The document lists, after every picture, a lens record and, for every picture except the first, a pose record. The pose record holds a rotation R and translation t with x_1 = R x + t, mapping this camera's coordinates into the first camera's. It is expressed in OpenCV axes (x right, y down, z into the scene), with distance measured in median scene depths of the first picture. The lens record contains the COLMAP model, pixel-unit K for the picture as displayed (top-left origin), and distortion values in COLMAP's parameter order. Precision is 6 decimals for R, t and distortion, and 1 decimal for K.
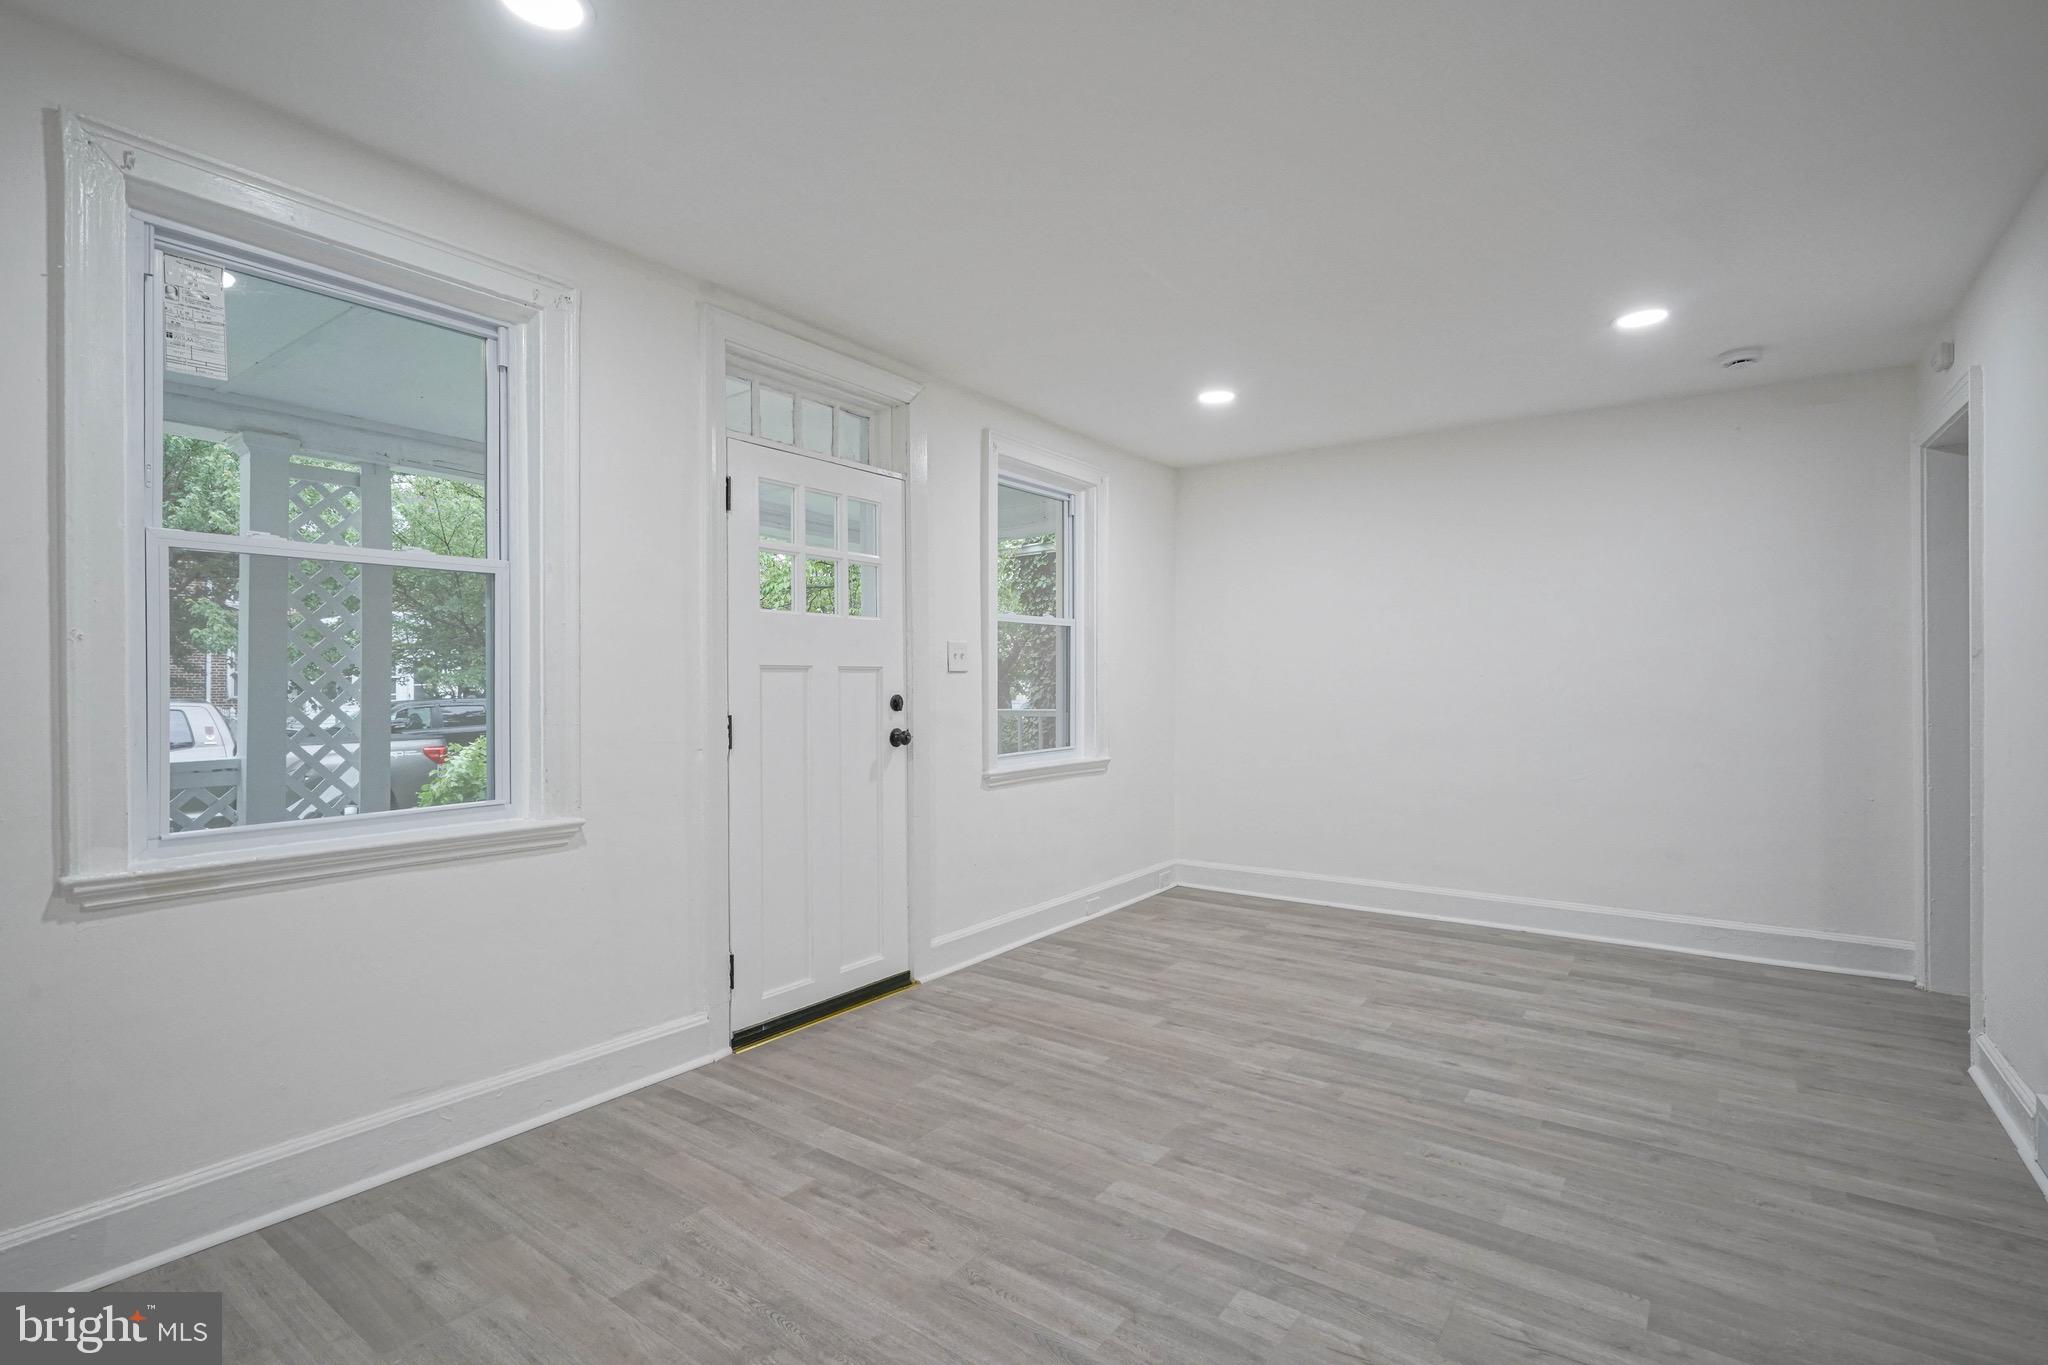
lens RADIAL K [[959.1, 0, 1022.5], [0, 959.1, 680.8], [0, 0, 1]] dist [-0.001849, 0.002761]
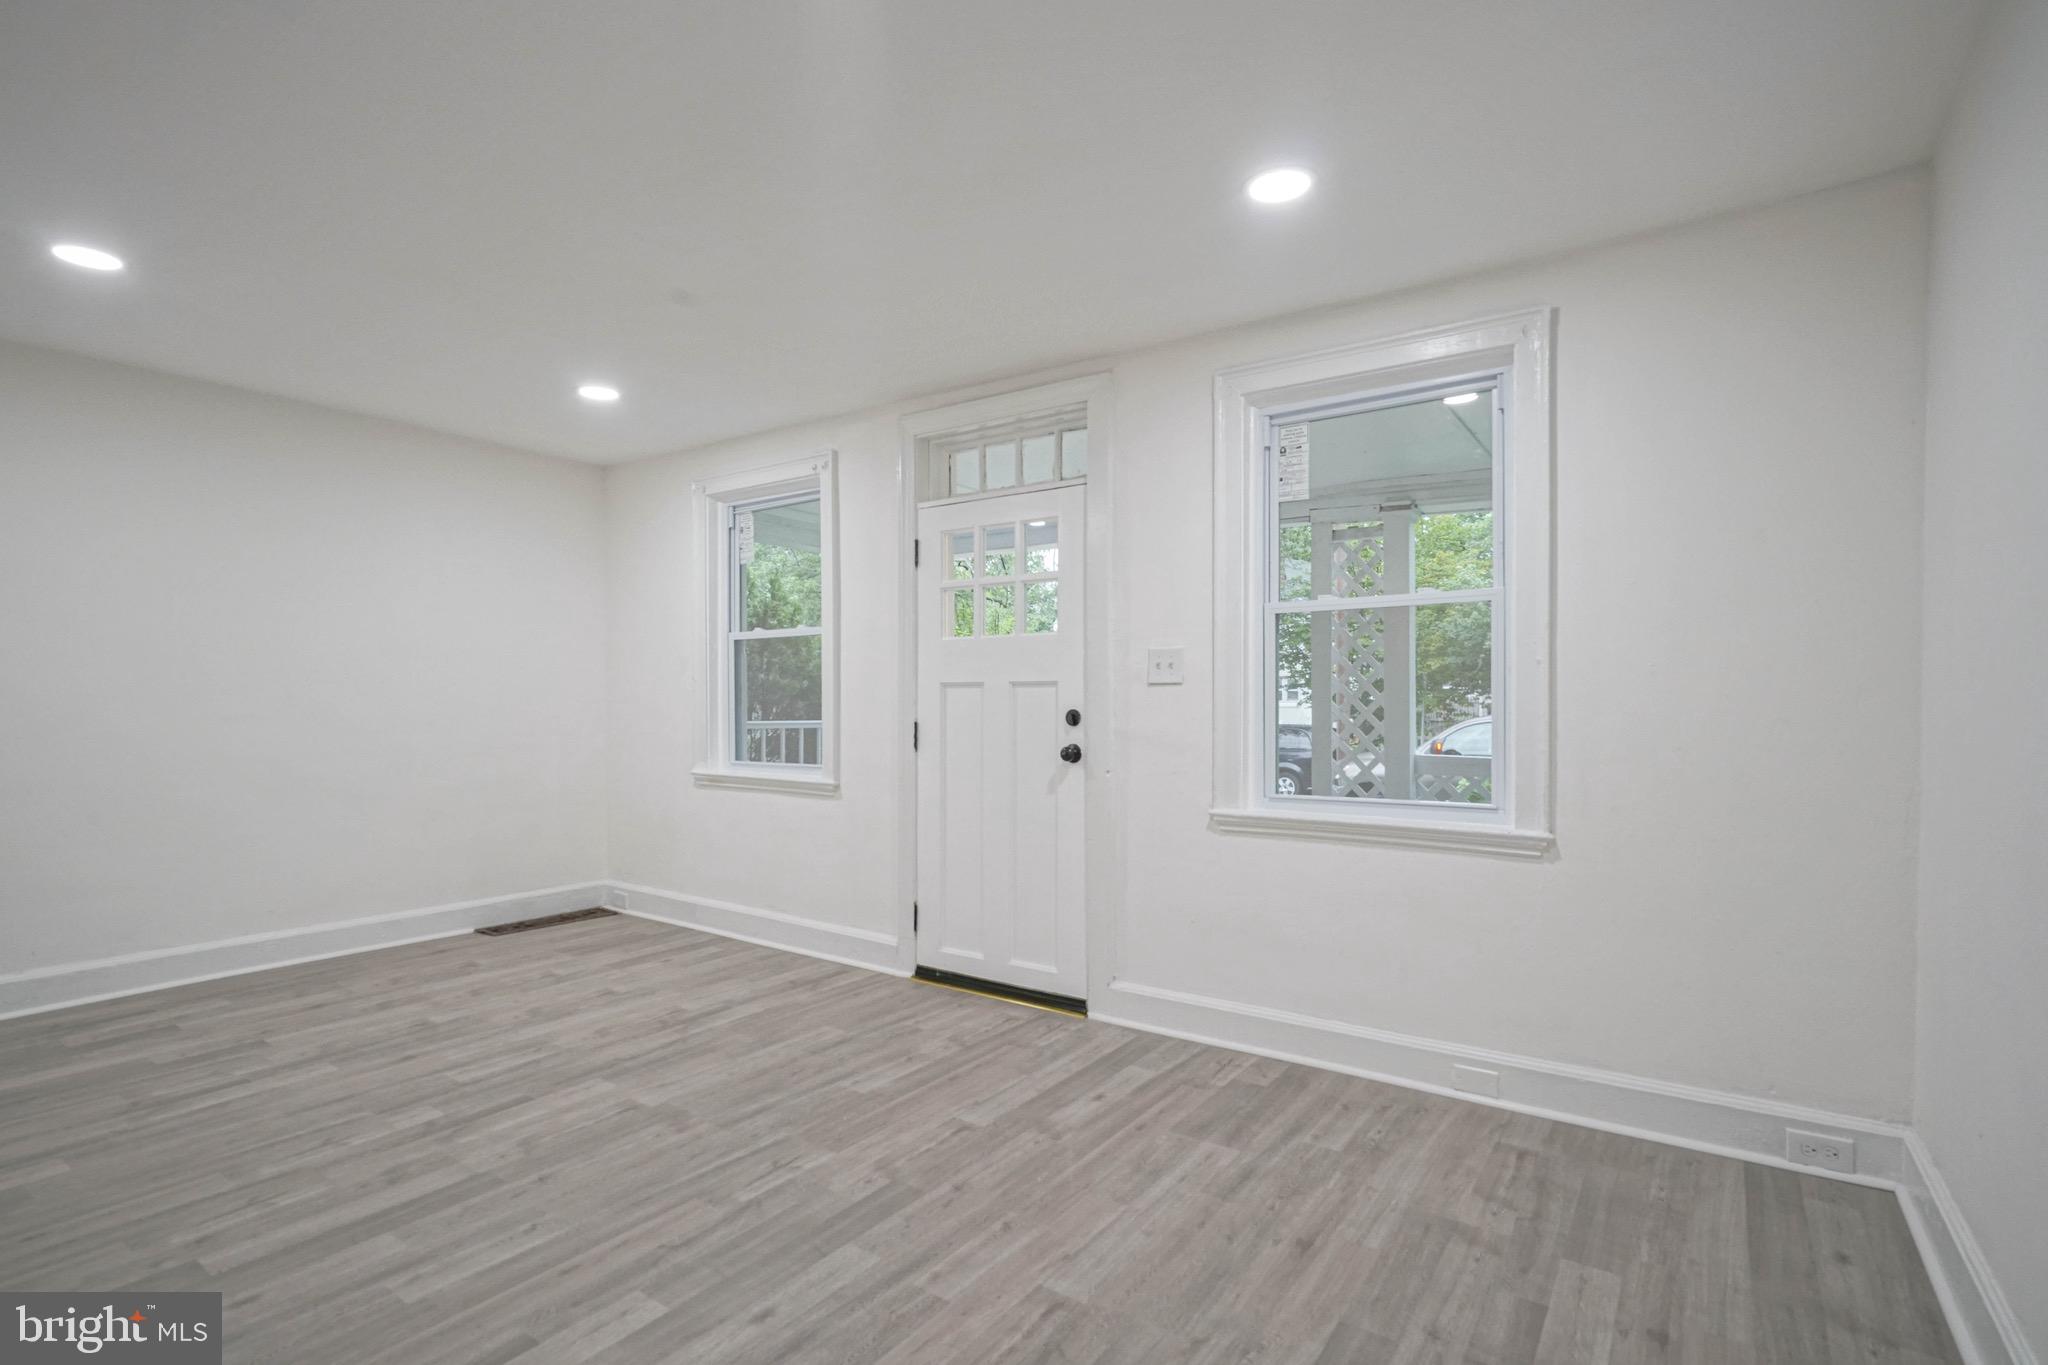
lens RADIAL K [[959.1, 0, 982.7], [0, 959.1, 704.1], [0, 0, 1]] dist [-0.001849, 0.002761]
pose [[0.005917, 0.004380, -0.999973, 1.093297], [0.001725, 0.999989, 0.004390, 0.006224], [0.999981, -0.001751, 0.005909, 1.175161]]
